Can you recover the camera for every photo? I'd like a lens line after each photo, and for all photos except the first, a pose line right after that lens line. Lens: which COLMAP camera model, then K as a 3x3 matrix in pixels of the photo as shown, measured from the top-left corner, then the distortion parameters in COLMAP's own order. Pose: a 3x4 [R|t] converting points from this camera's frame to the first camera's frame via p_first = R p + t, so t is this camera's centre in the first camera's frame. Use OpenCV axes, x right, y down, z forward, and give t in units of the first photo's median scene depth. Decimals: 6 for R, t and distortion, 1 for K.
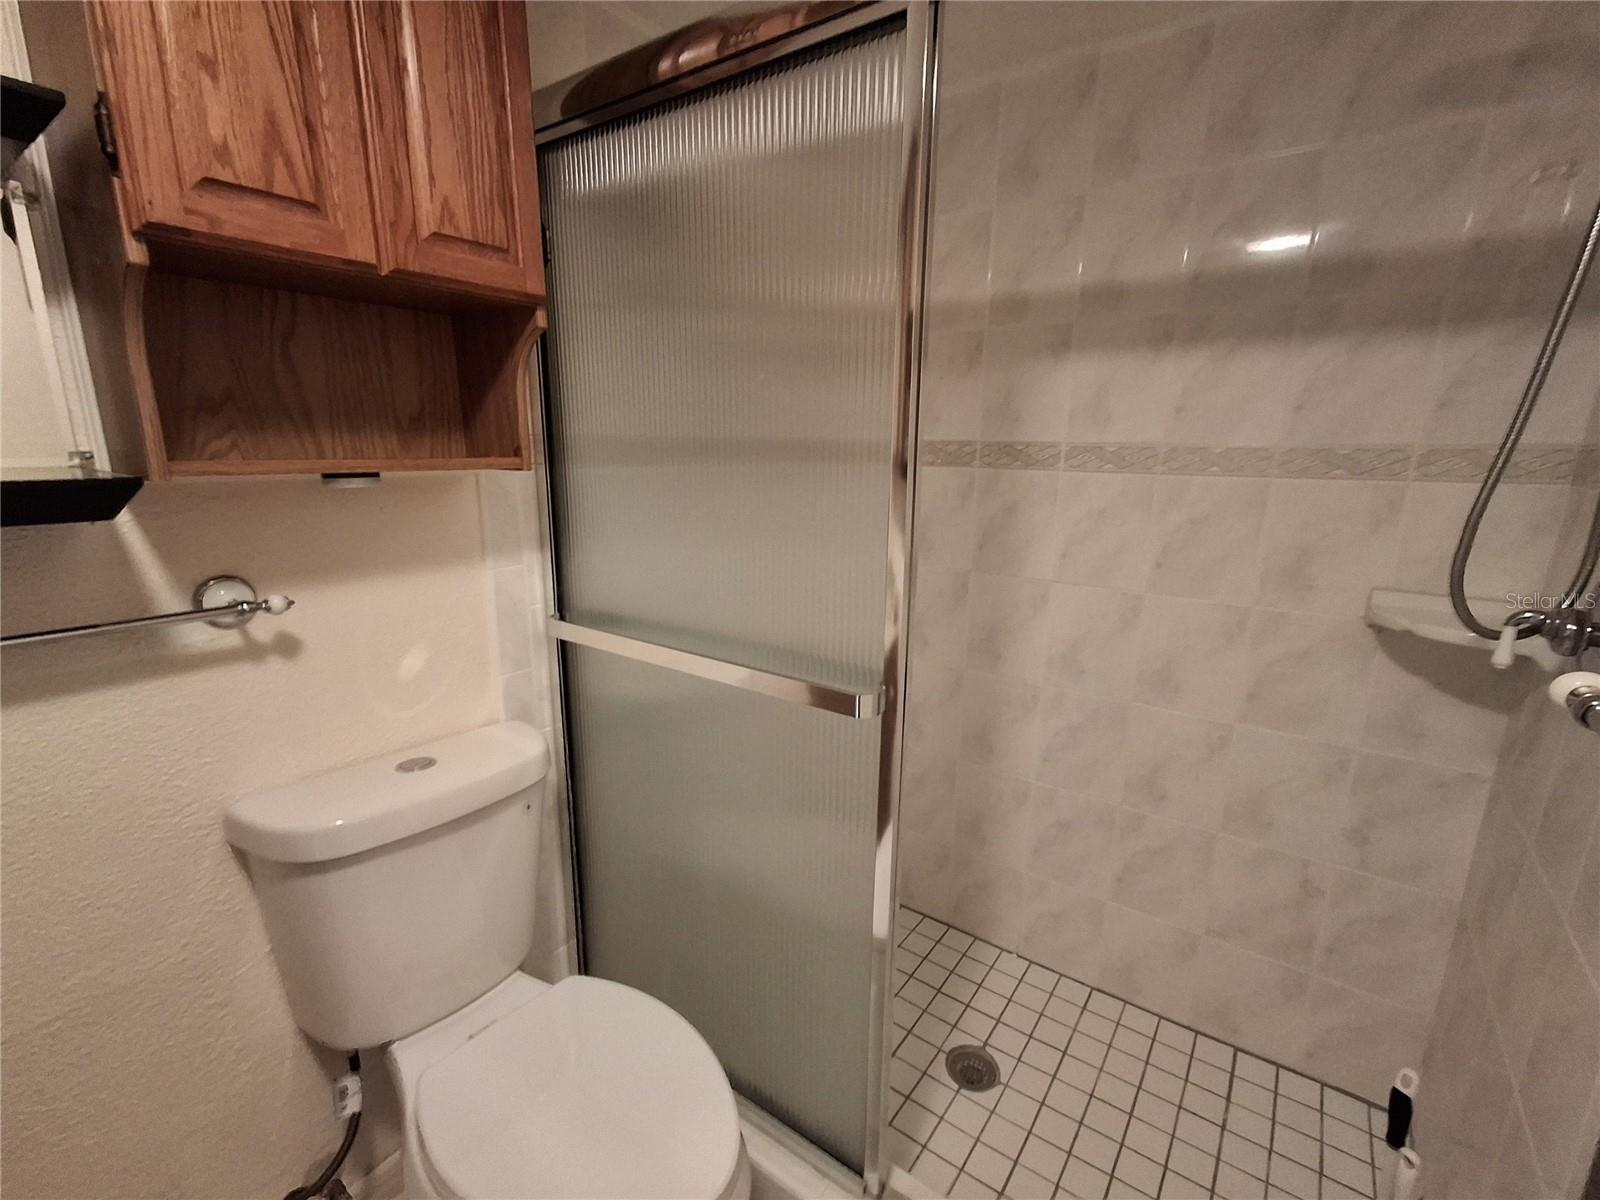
lens RADIAL K [[728.7, 0, 800.0], [0, 728.7, 600.0], [0, 0, 1]] dist [-0.000289, -0.000083]
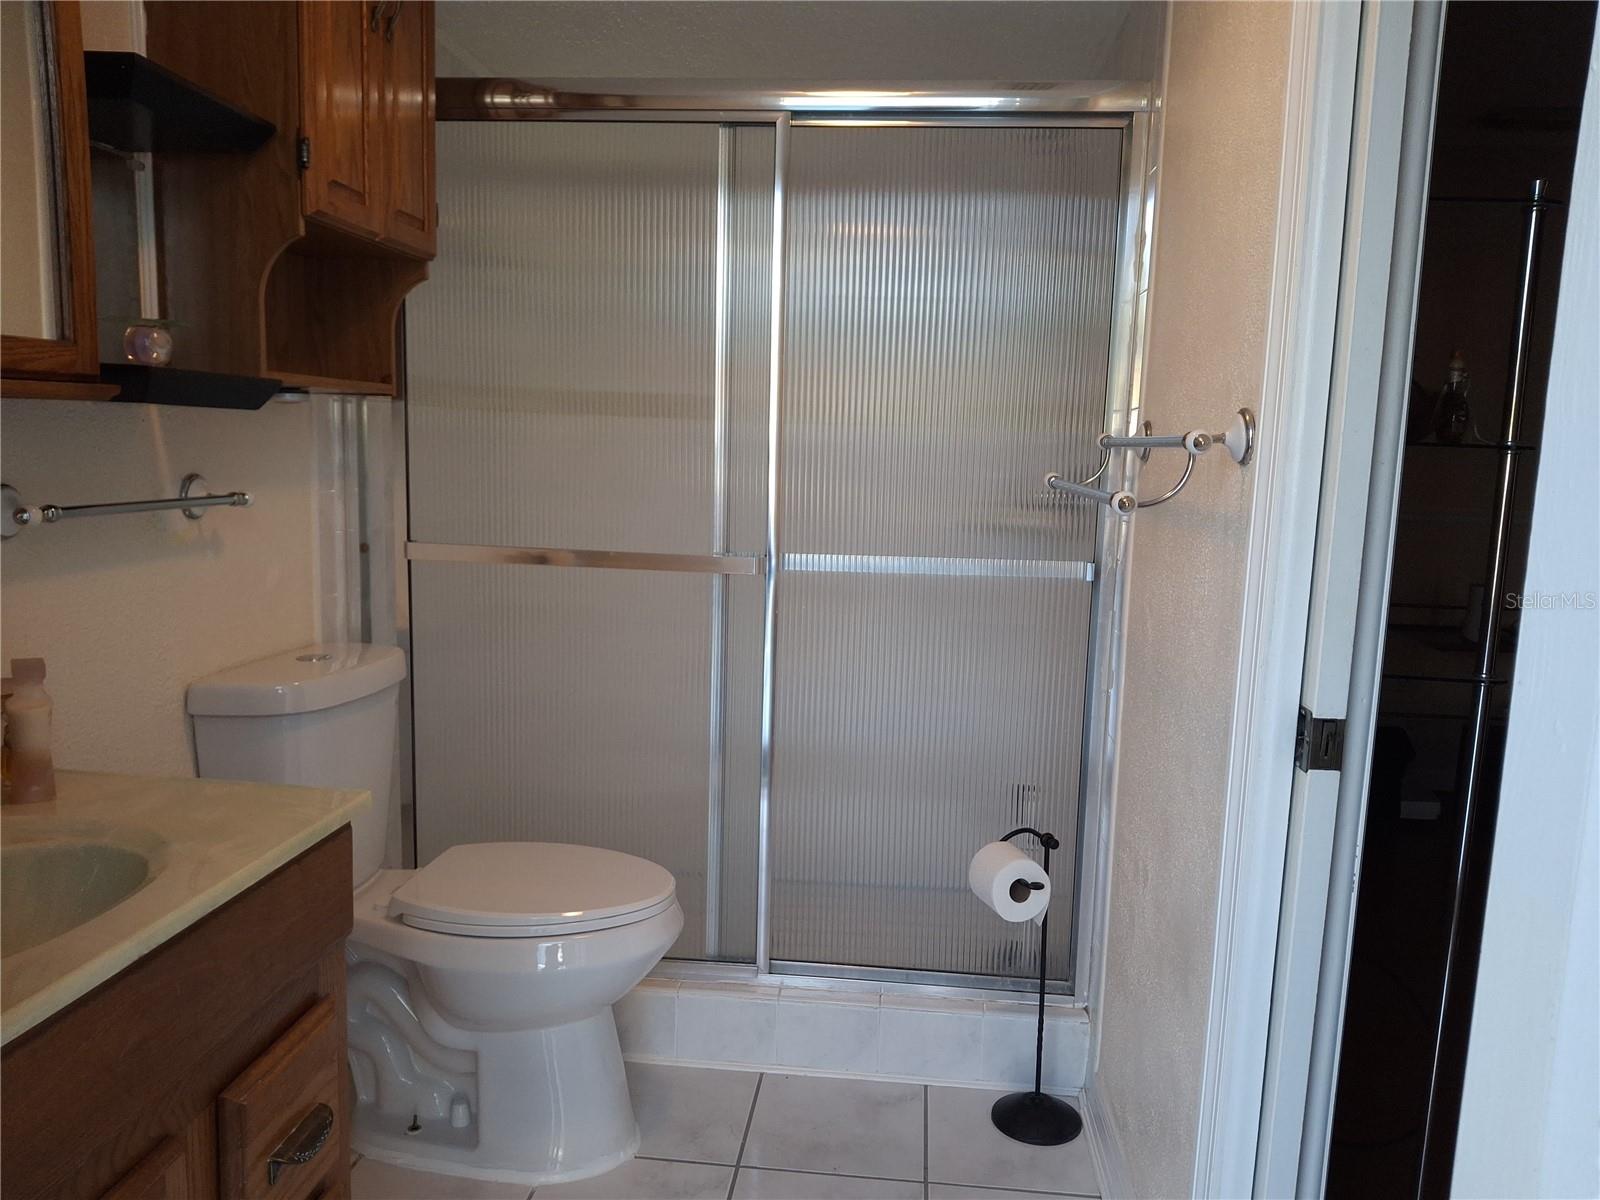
lens RADIAL K [[1176.4, 0, 800.0], [0, 1176.4, 600.0], [0, 0, 1]] dist [0.148463, -0.249924]
pose [[0.863154, 0.022661, 0.504432, -0.866270], [-0.006582, 0.999412, -0.033635, 0.207077], [-0.504898, 0.025712, 0.862796, -0.993318]]
